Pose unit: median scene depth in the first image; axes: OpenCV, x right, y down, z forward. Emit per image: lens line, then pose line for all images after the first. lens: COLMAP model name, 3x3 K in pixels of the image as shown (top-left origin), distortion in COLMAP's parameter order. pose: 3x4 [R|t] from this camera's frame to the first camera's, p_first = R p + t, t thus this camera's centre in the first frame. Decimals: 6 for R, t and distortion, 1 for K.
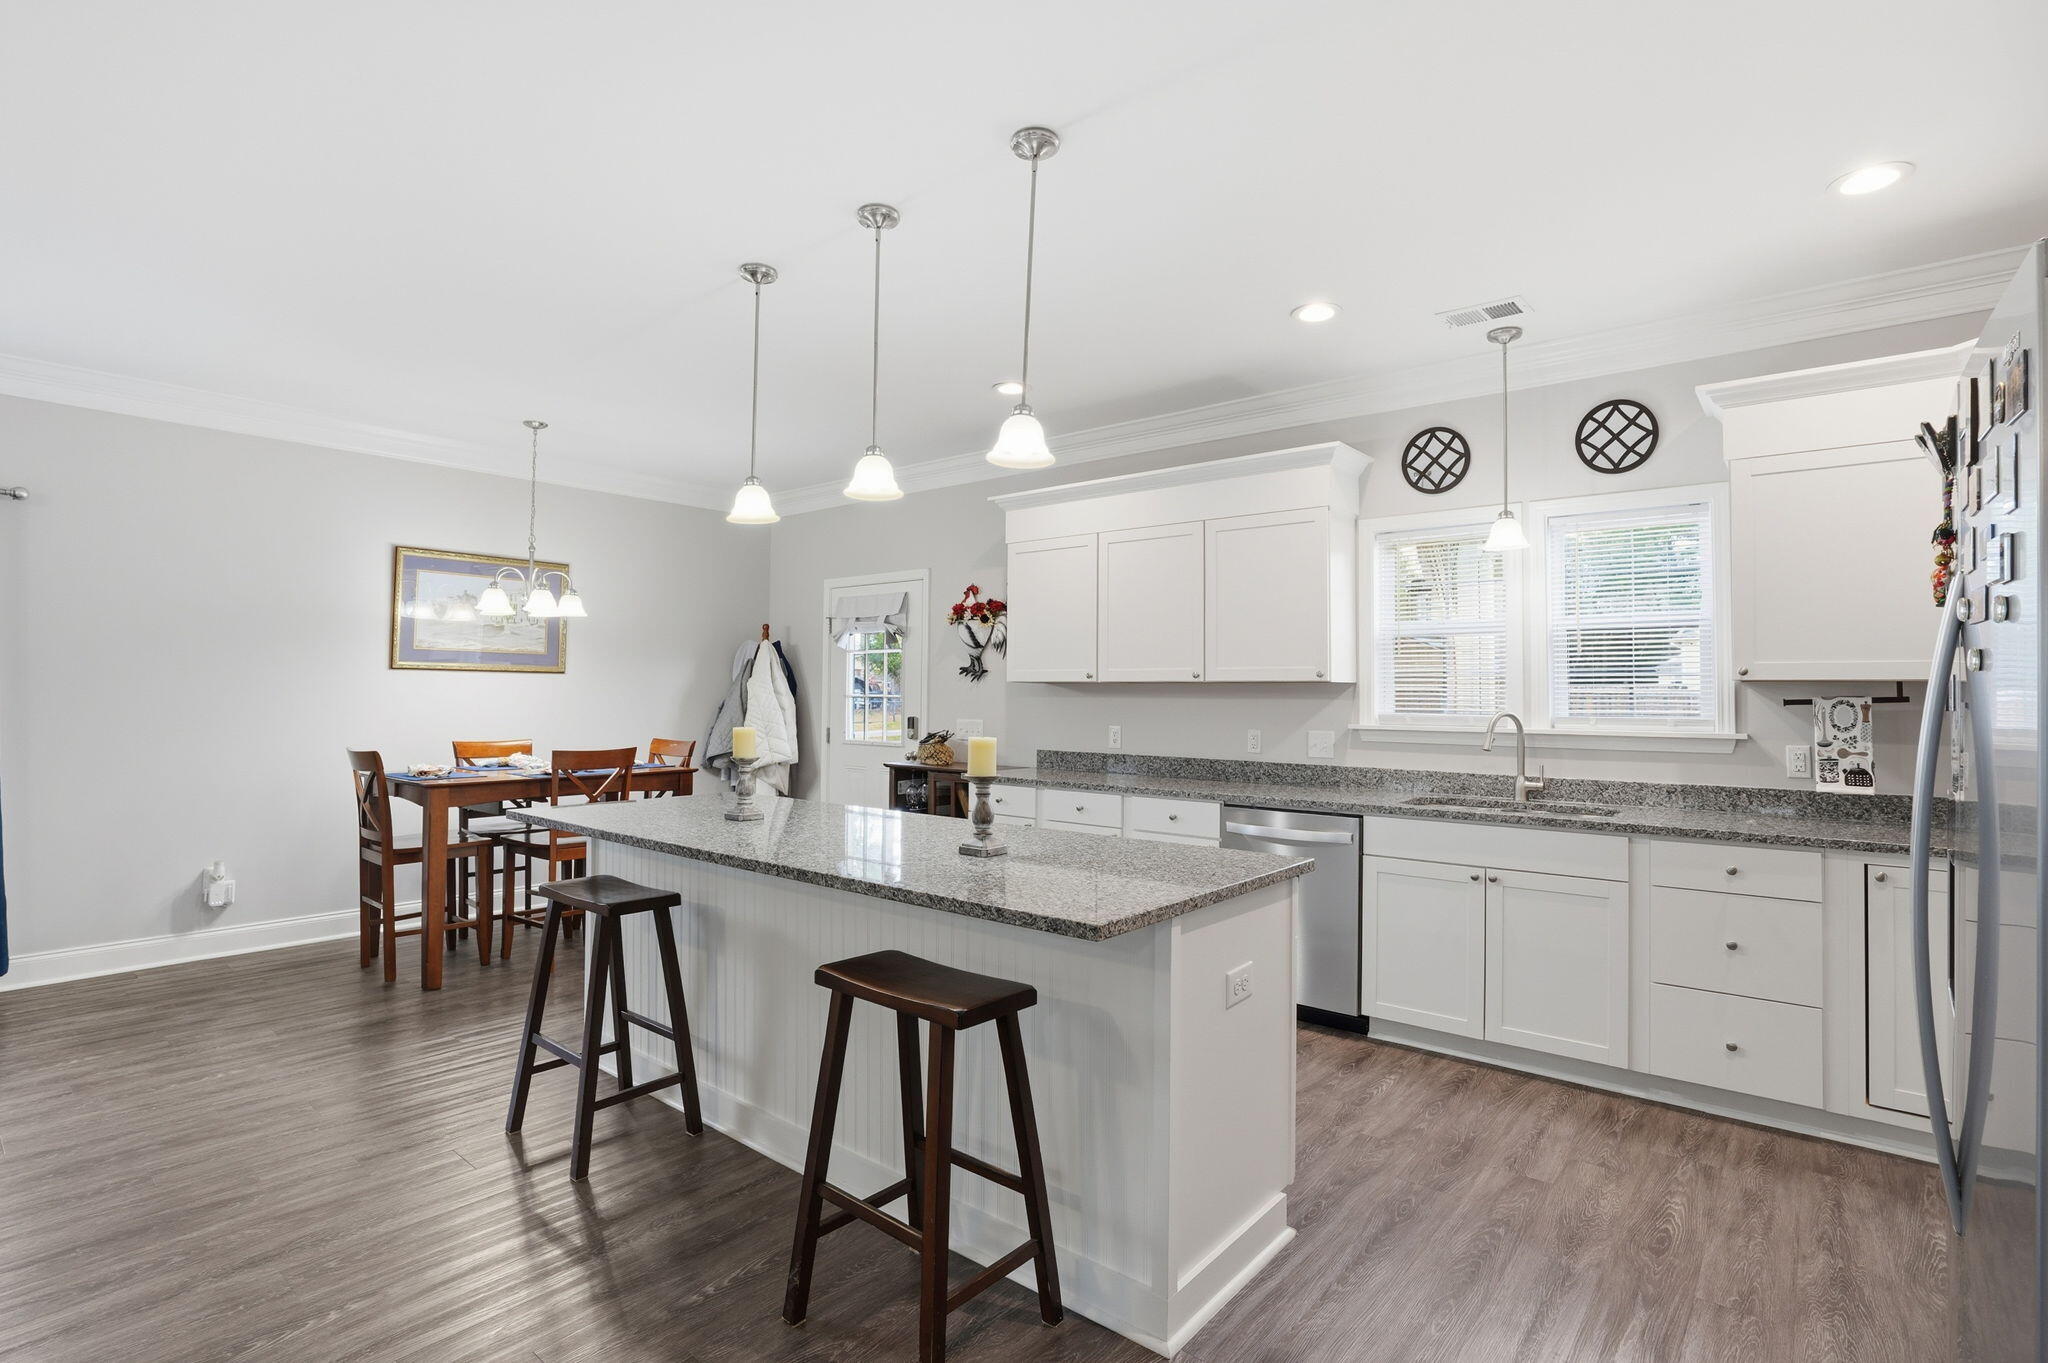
lens RADIAL K [[984.5, 0, 1021.1], [0, 984.5, 676.3], [0, 0, 1]] dist [-0.064249, 0.031156]
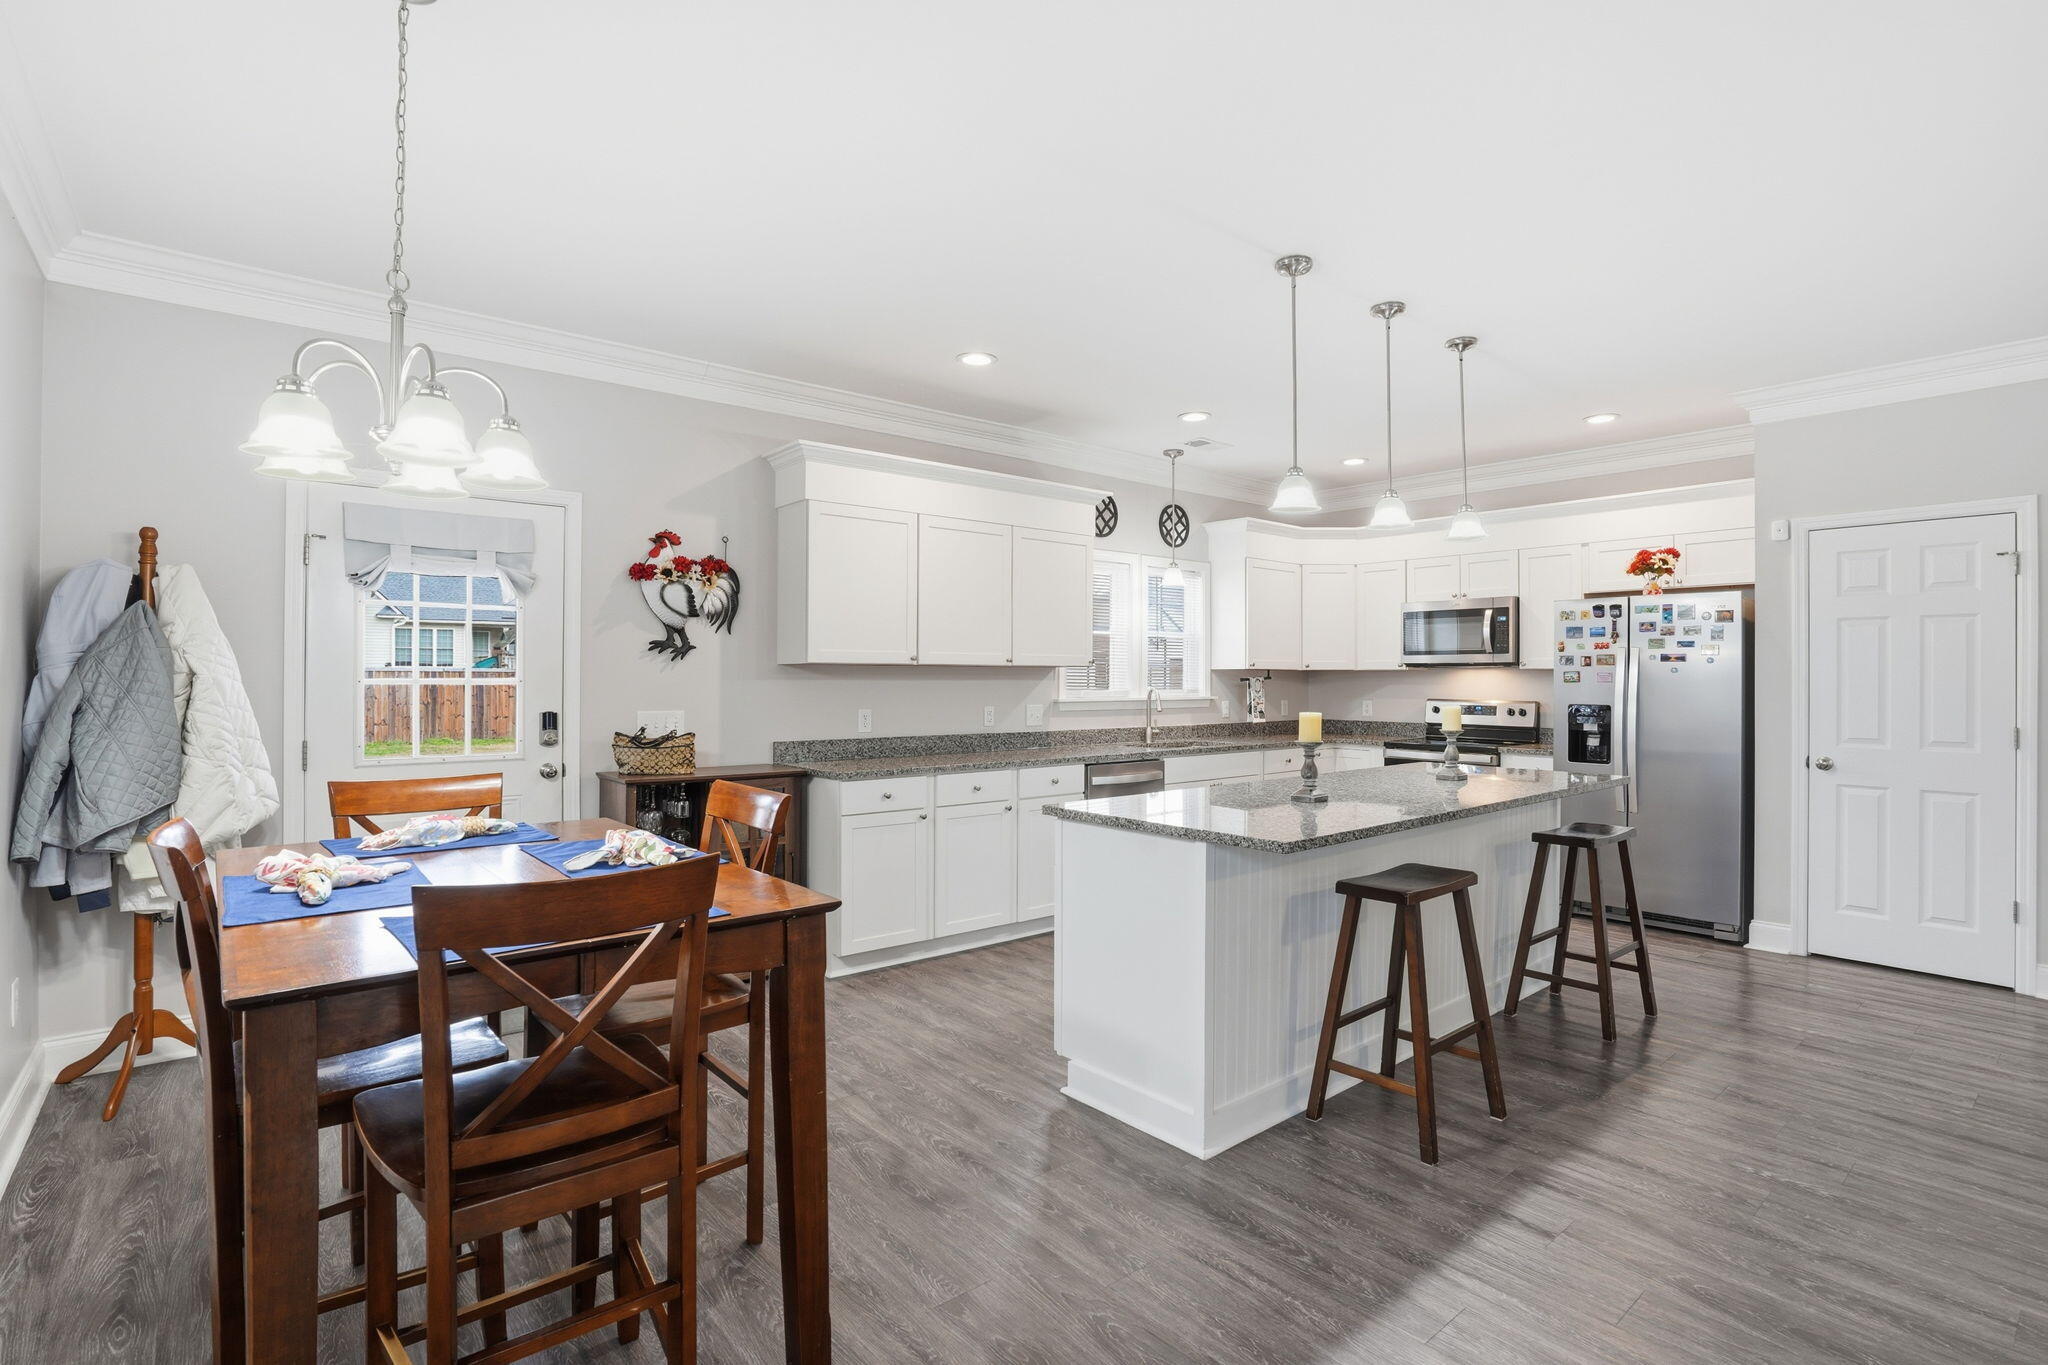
lens RADIAL K [[984.5, 0, 1021.1], [0, 984.5, 677.3], [0, 0, 1]] dist [-0.064249, 0.031156]
pose [[0.176272, -0.006905, 0.984317, -0.949234], [-0.019560, 0.999753, 0.010517, 0.006765], [-0.984147, -0.021107, 0.176094, 0.783786]]
